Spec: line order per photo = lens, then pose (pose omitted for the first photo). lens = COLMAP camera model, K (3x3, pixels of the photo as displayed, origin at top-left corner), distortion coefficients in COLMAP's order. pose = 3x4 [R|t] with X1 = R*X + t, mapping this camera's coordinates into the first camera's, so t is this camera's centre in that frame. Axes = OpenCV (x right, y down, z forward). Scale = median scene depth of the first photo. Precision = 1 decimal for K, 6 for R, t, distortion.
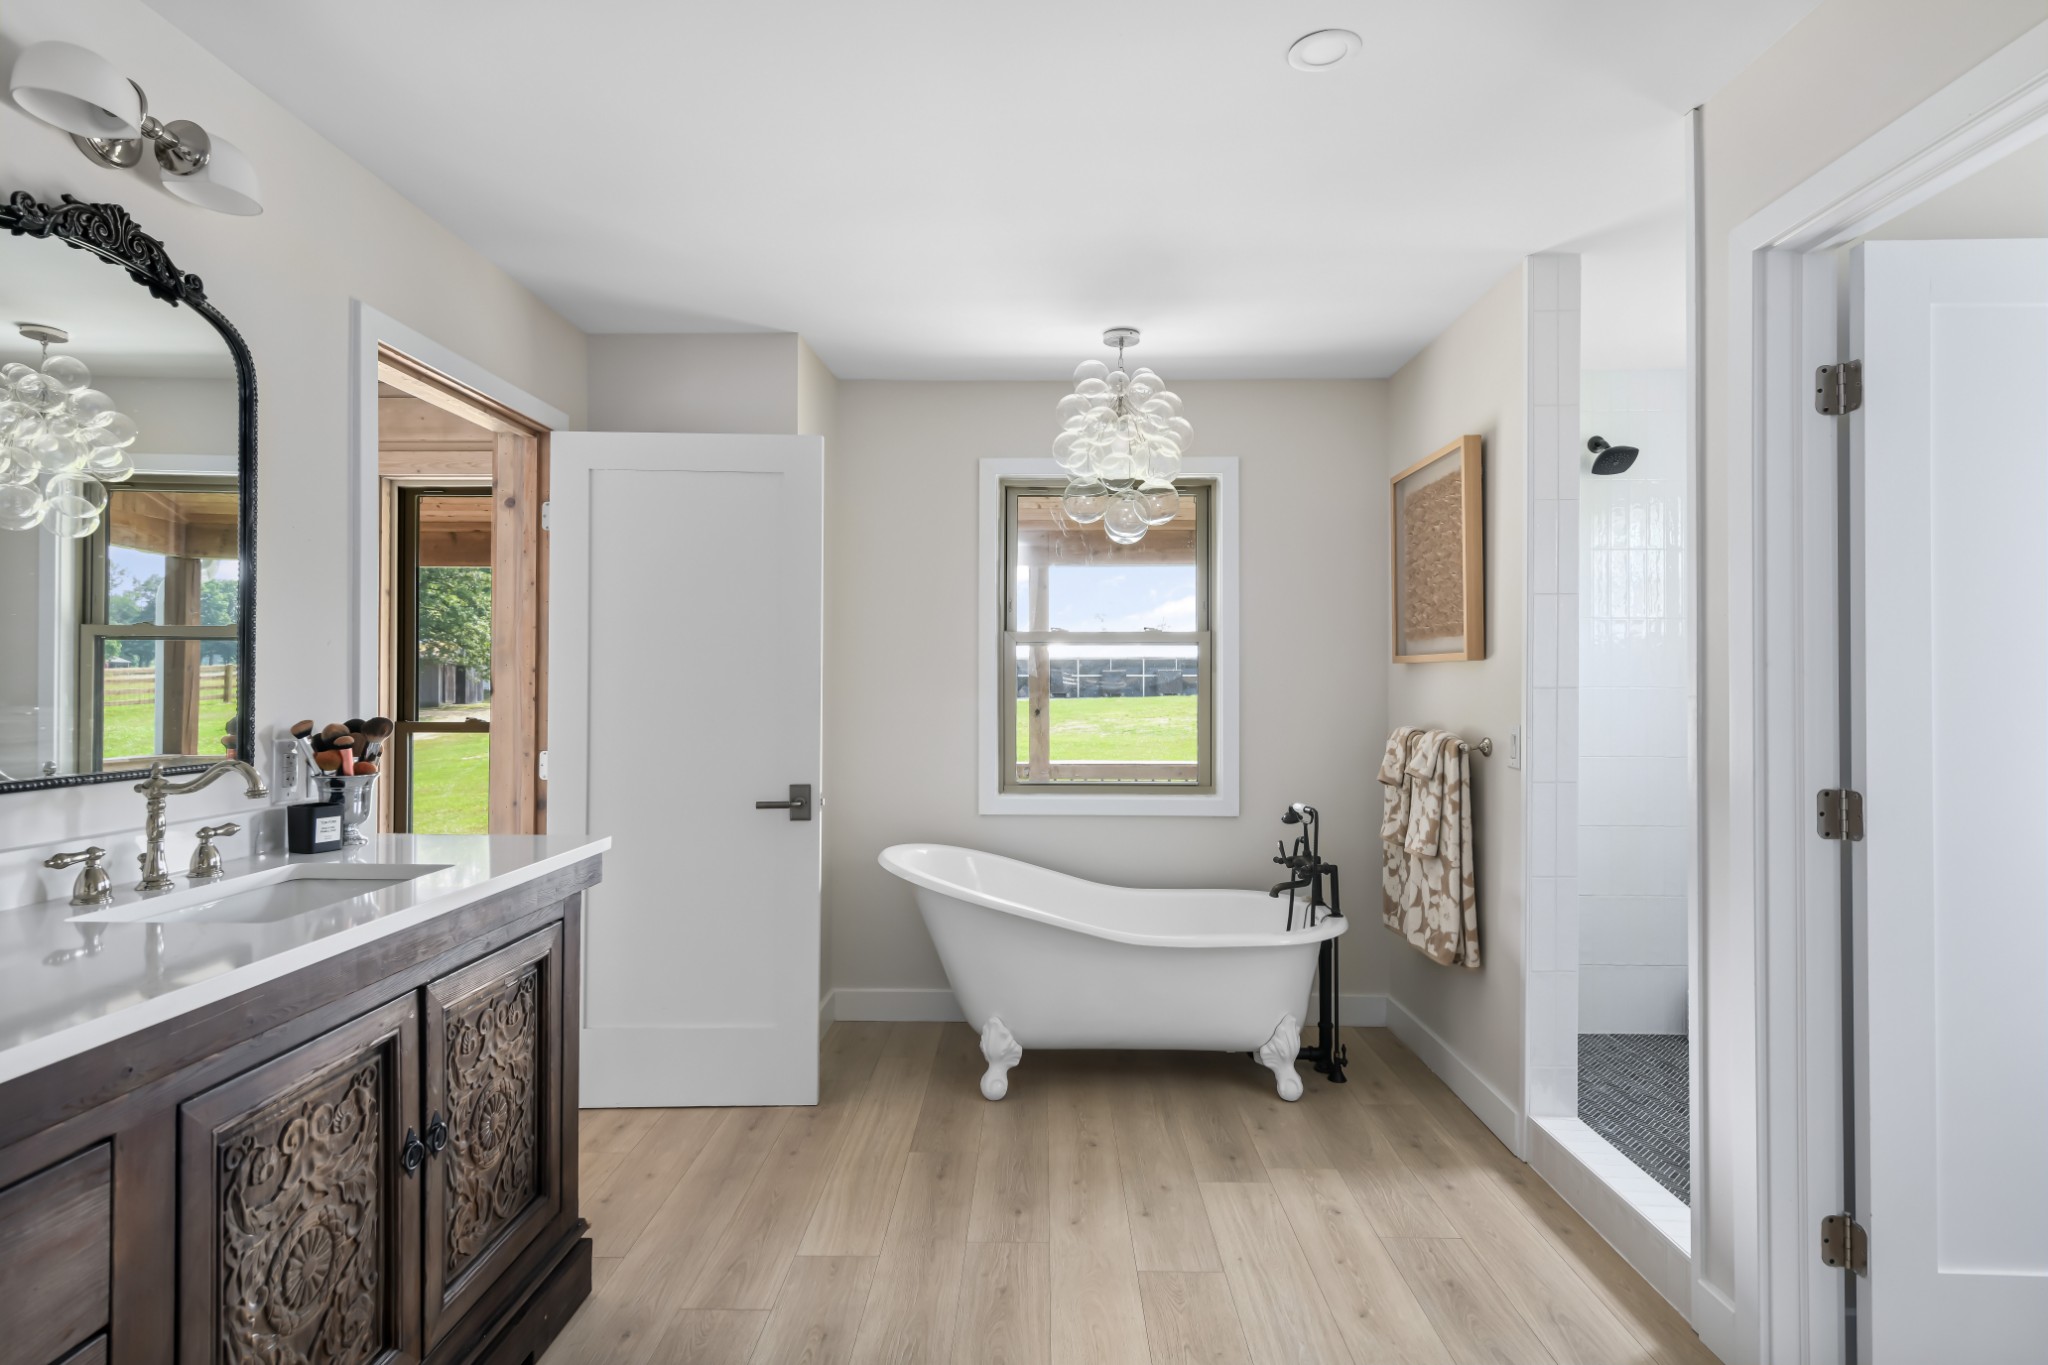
lens RADIAL K [[990.0, 0, 1029.7], [0, 990.0, 678.9], [0, 0, 1]] dist [-0.005176, -0.000969]
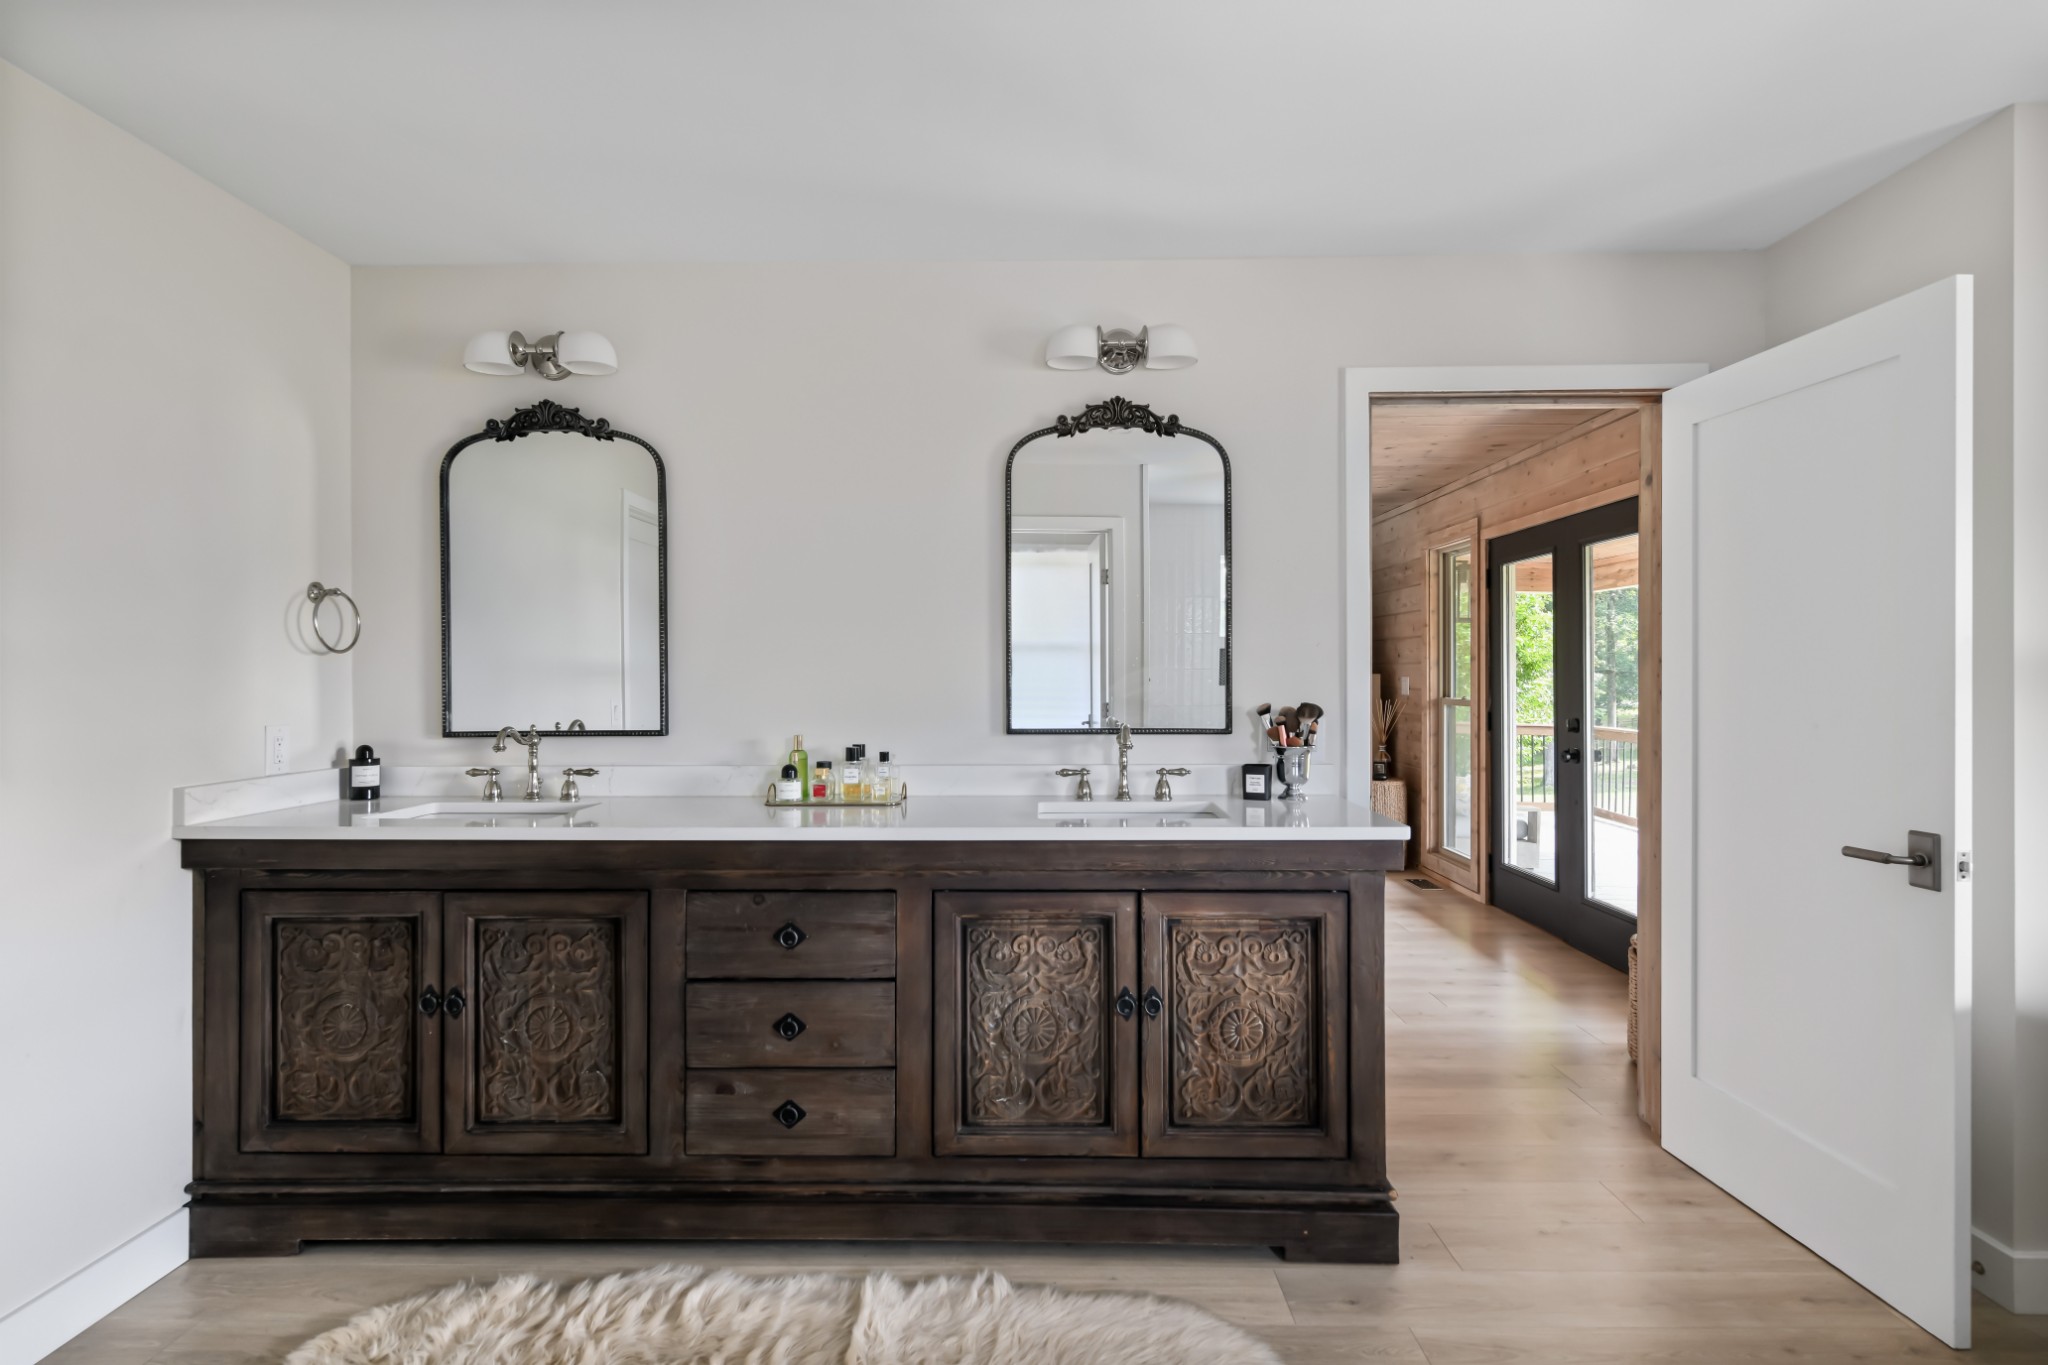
lens RADIAL K [[990.0, 0, 1027.4], [0, 990.0, 678.0], [0, 0, 1]] dist [-0.005176, -0.000969]
pose [[0.018160, 0.001756, -0.999834, 0.732286], [0.007668, 0.999969, 0.001896, 0.002316], [0.999806, -0.007701, 0.018146, 0.755461]]
